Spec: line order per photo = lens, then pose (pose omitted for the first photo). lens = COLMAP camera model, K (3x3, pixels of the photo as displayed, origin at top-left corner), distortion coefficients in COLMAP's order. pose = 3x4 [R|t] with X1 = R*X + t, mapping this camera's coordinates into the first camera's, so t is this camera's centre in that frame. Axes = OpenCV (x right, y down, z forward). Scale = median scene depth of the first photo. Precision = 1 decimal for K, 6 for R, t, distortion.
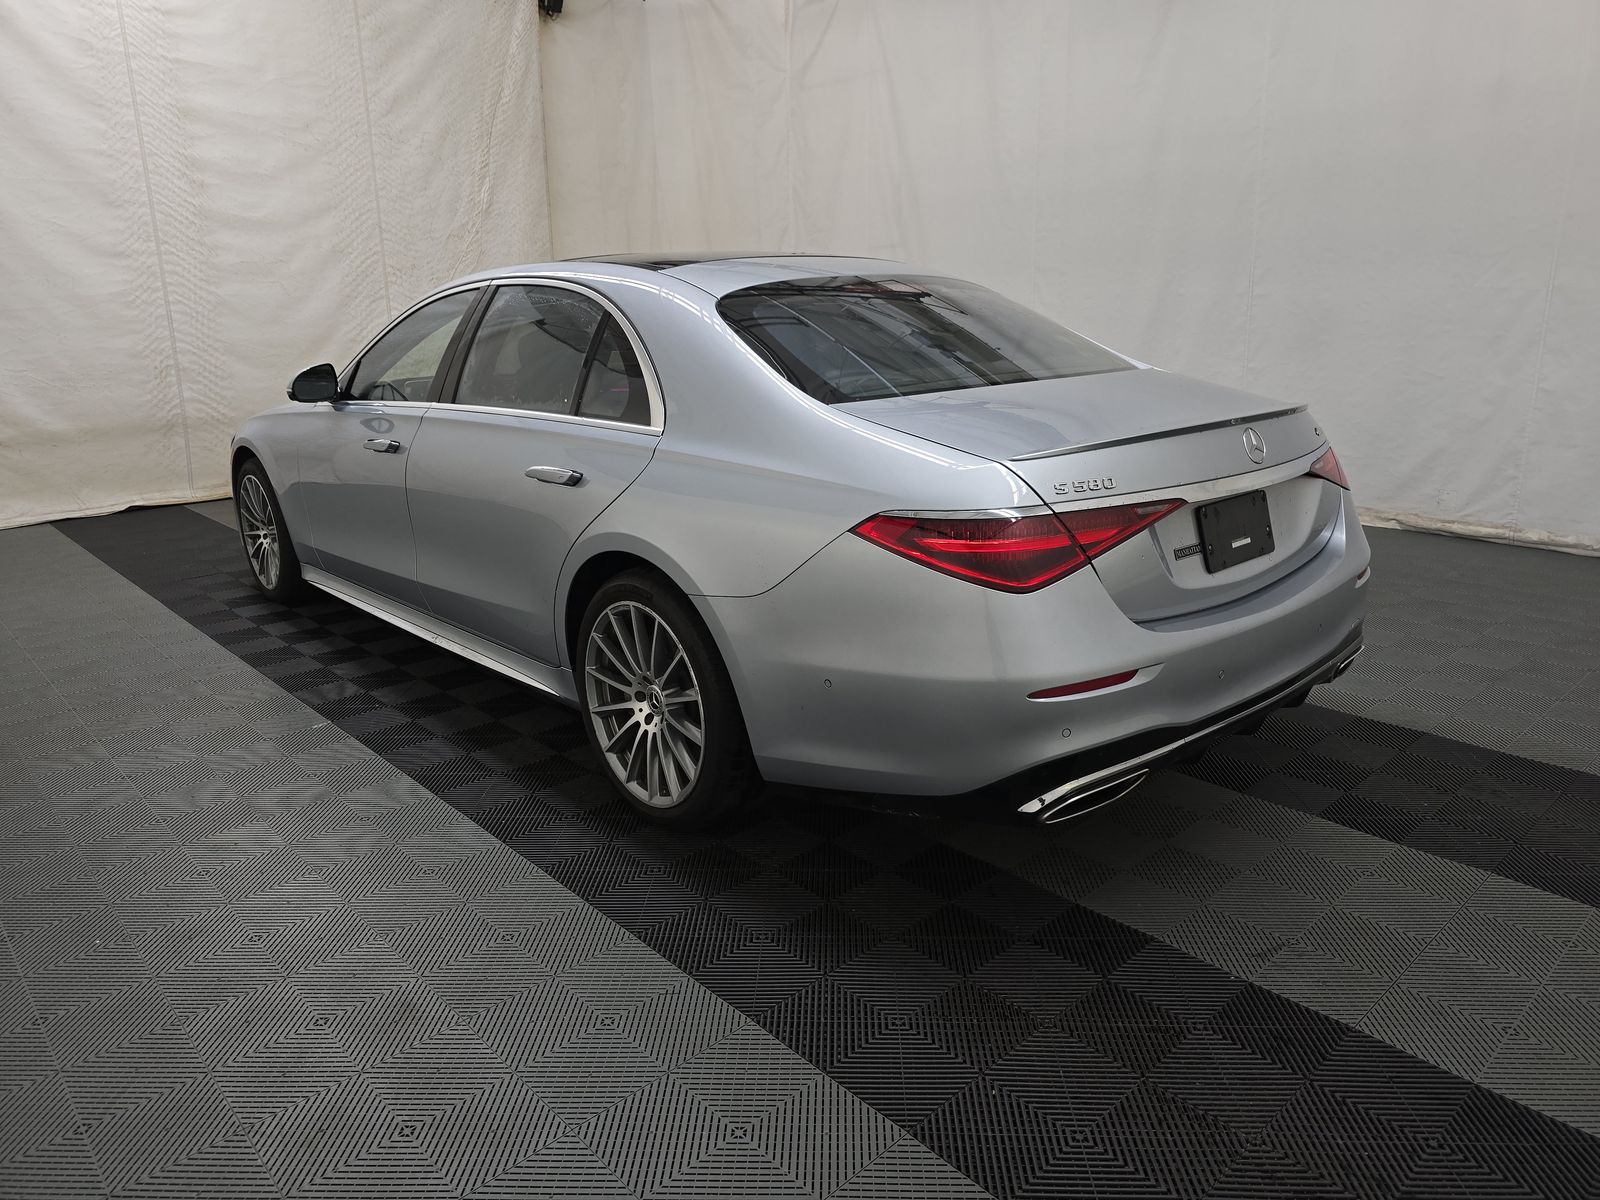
lens RADIAL K [[1092.6, 0, 795.5], [0, 1092.6, 601.0], [0, 0, 1]] dist [0.067964, -0.042149]
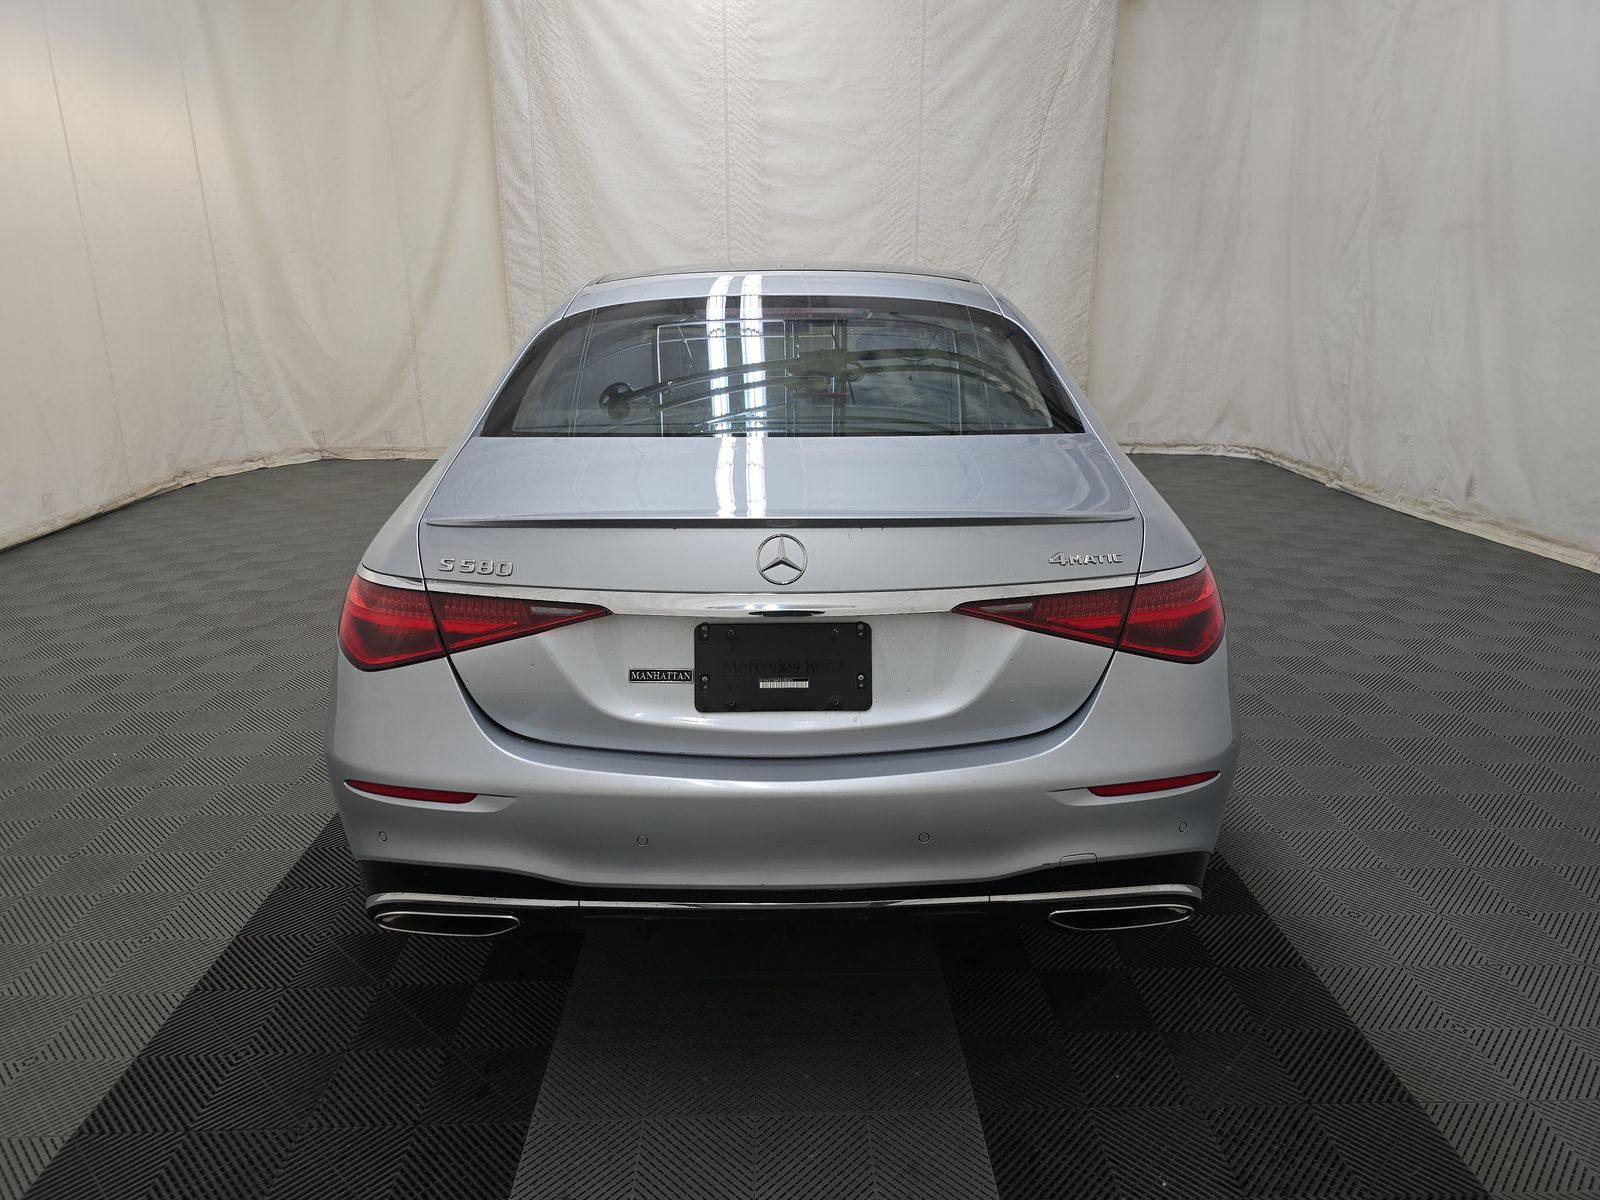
lens RADIAL K [[1092.6, 0, 795.5], [0, 1092.6, 601.0], [0, 0, 1]] dist [0.067964, -0.042149]
pose [[0.757317, 0.202243, -0.620942, 0.284532], [-0.188904, 0.978031, 0.088157, -0.057998], [0.625129, 0.050536, 0.778883, 0.142877]]
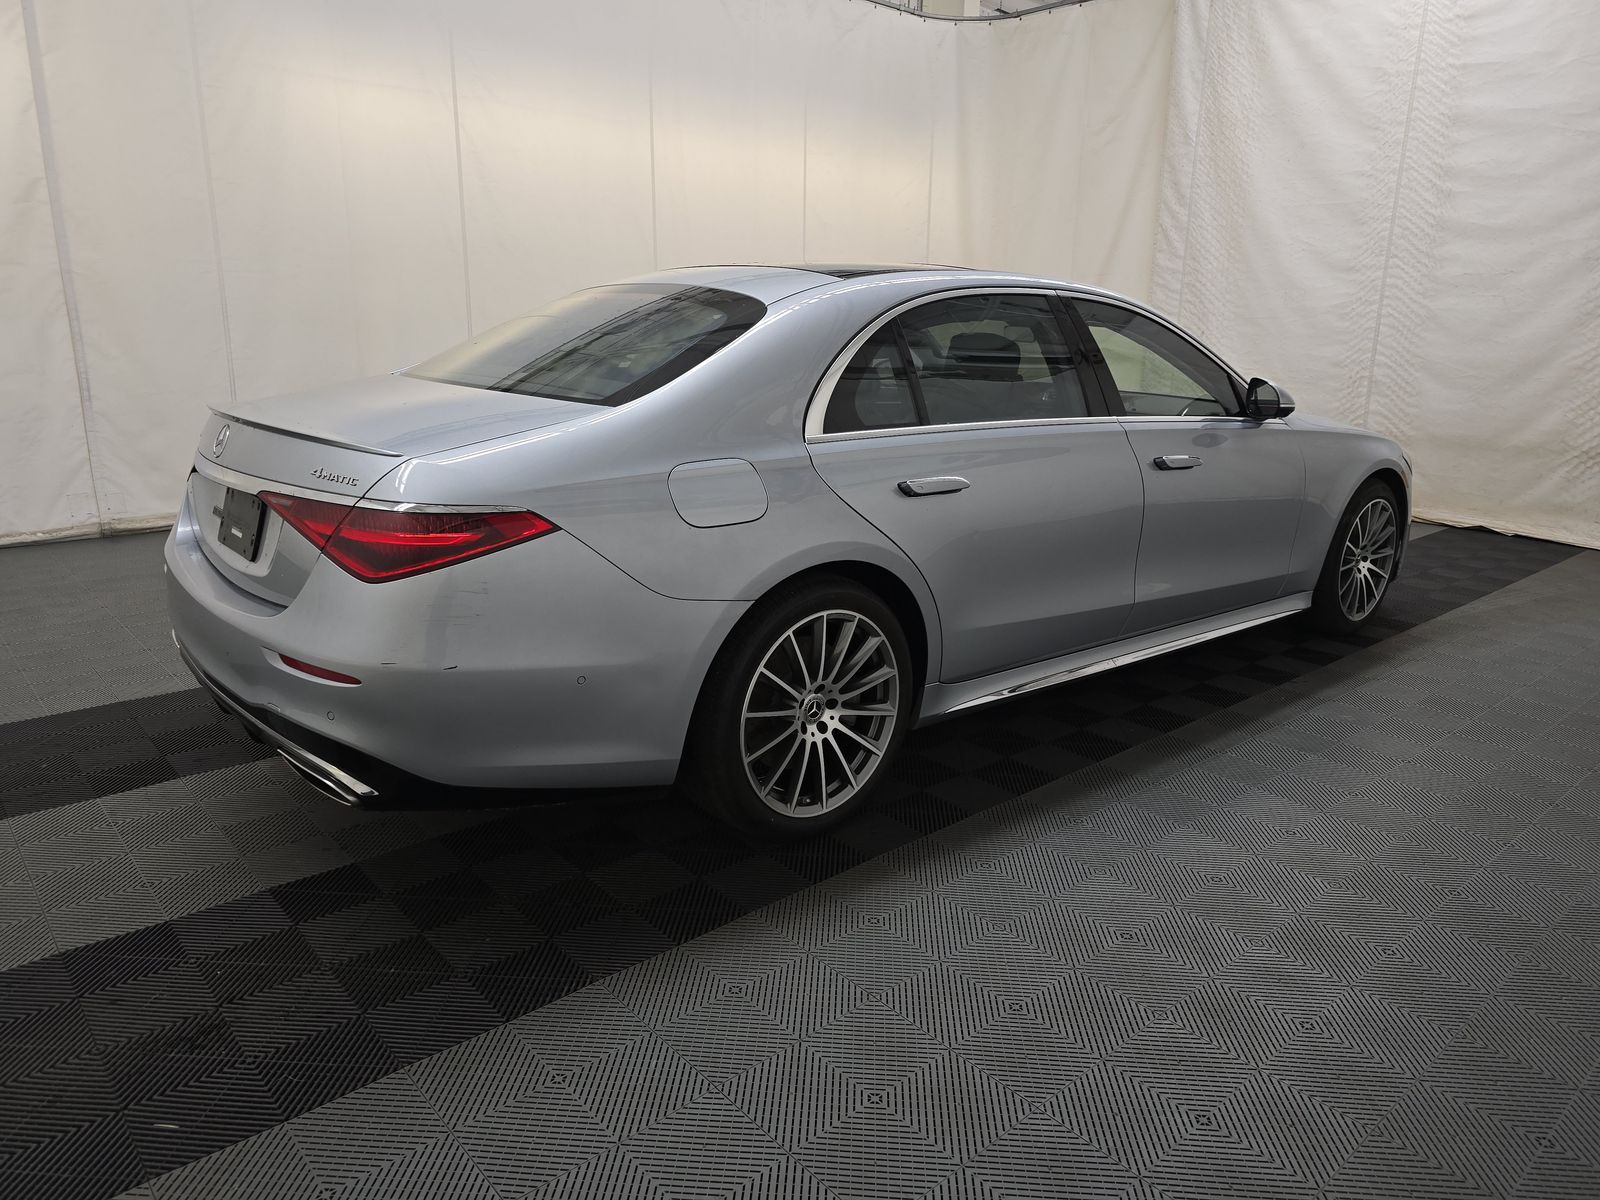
lens RADIAL K [[1092.6, 0, 795.5], [0, 1092.6, 601.0], [0, 0, 1]] dist [0.067964, -0.042149]
pose [[-0.011102, 0.281839, -0.959398, 0.481805], [-0.291923, 0.916746, 0.272687, -0.148858], [0.956377, 0.283098, 0.072097, 0.486810]]
